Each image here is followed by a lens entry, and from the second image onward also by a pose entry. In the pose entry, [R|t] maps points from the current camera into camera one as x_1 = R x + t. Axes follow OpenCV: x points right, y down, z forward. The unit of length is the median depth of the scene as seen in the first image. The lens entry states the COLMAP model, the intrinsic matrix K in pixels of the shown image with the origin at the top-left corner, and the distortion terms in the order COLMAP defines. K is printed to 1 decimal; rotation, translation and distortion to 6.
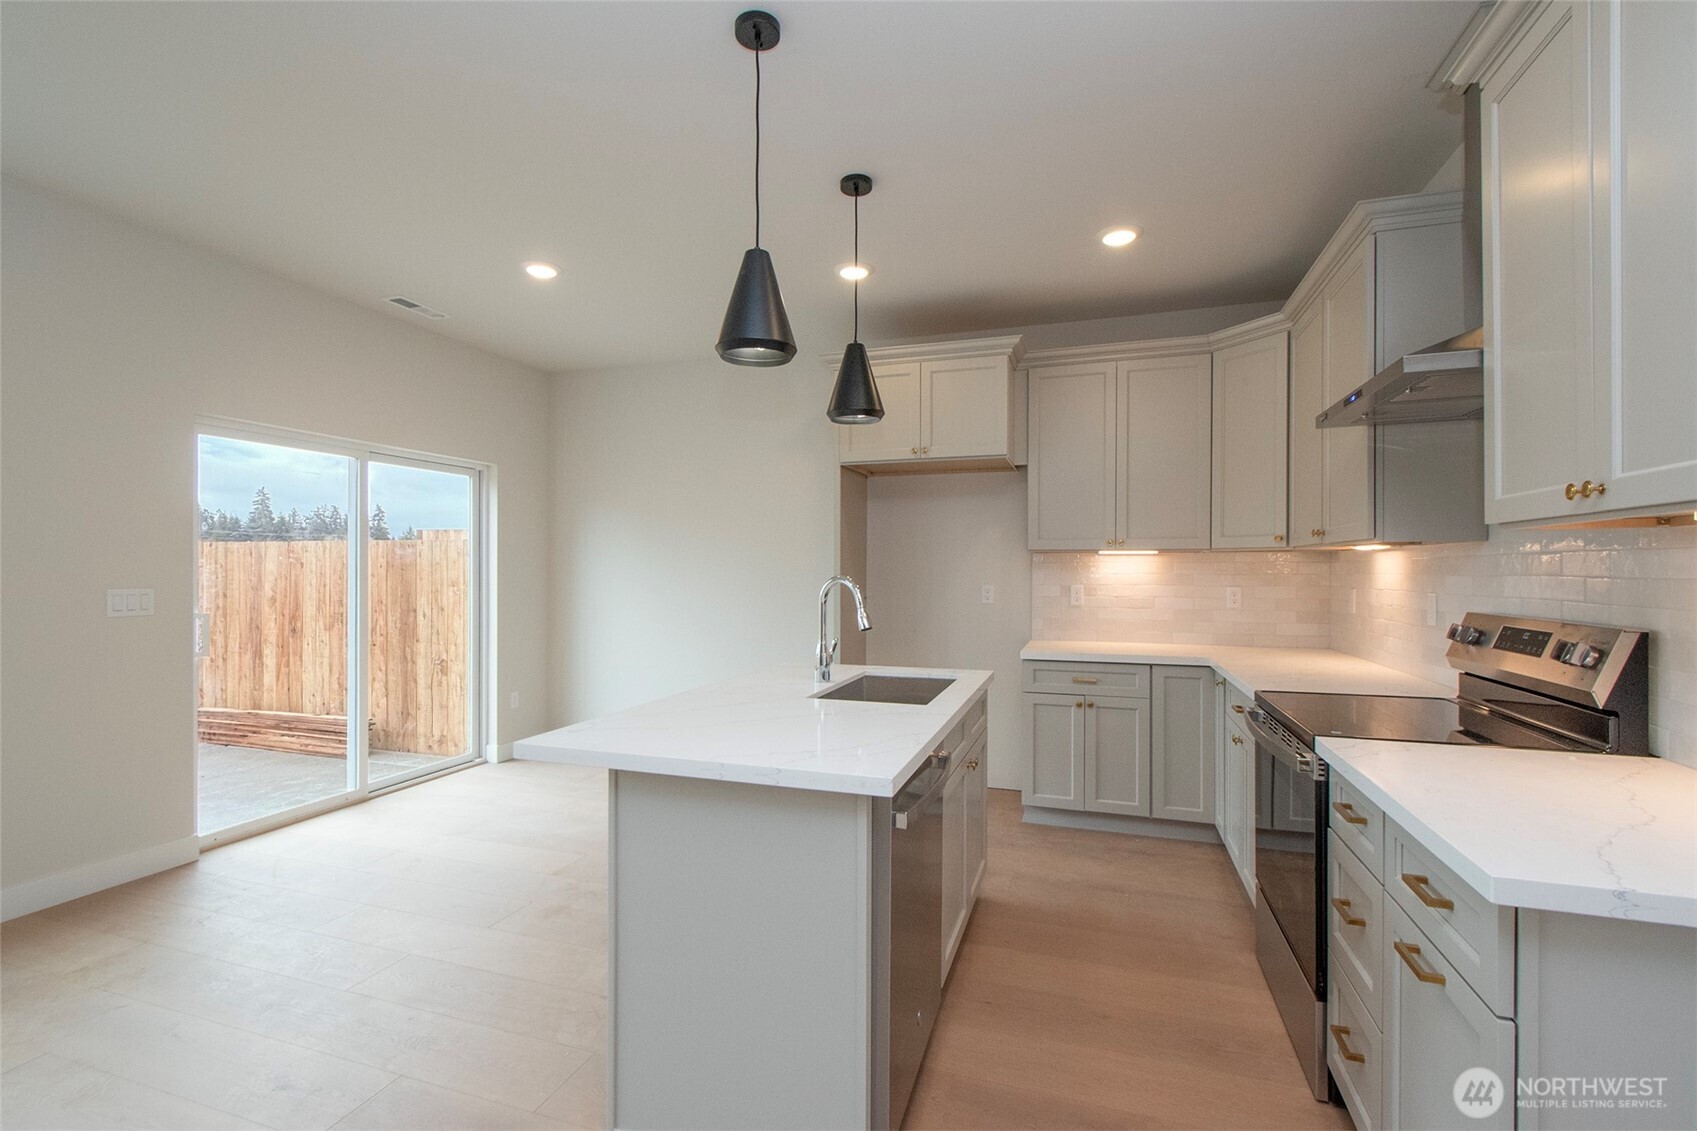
lens RADIAL K [[739.4, 0, 822.8], [0, 739.4, 572.7], [0, 0, 1]] dist [0.002123, 0.000085]
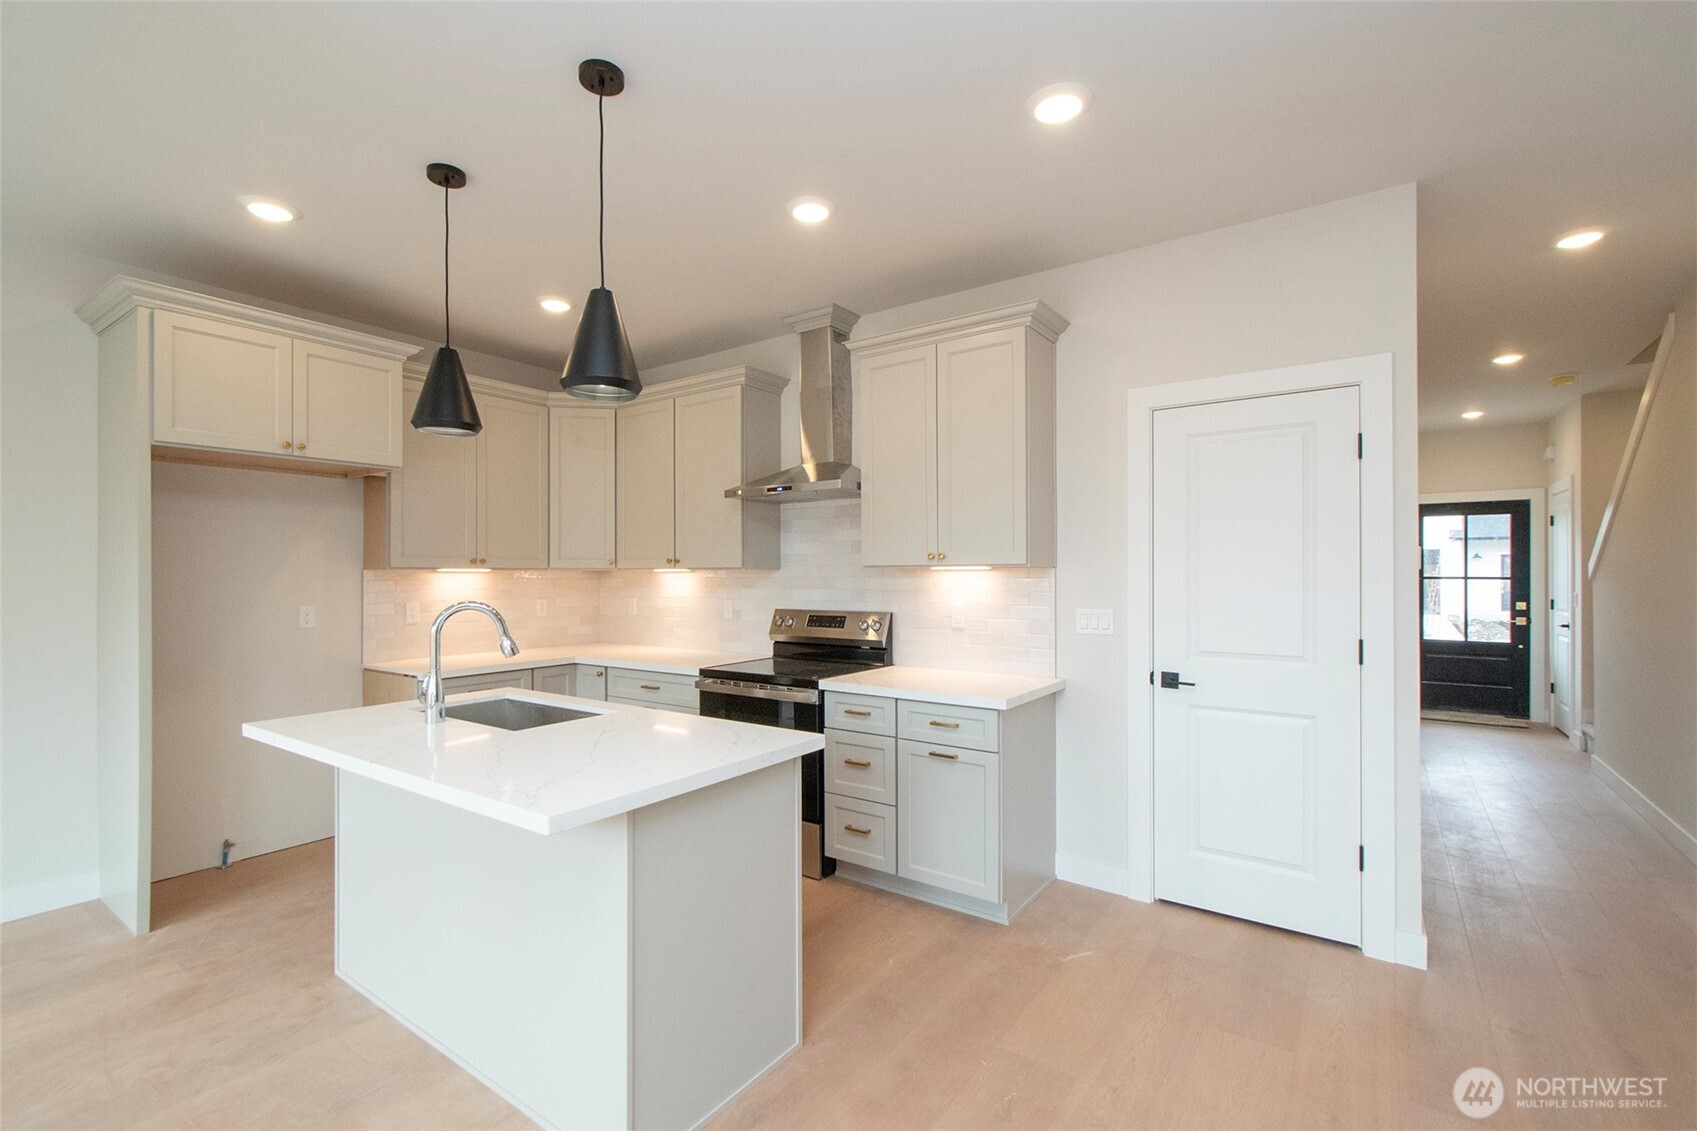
lens RADIAL K [[739.4, 0, 822.8], [0, 739.4, 572.7], [0, 0, 1]] dist [0.002123, 0.000085]
pose [[0.305574, -0.000724, 0.952168, -0.476497], [0.008405, 0.999963, -0.001938, -0.018239], [-0.952131, 0.008595, 0.305569, 0.194185]]
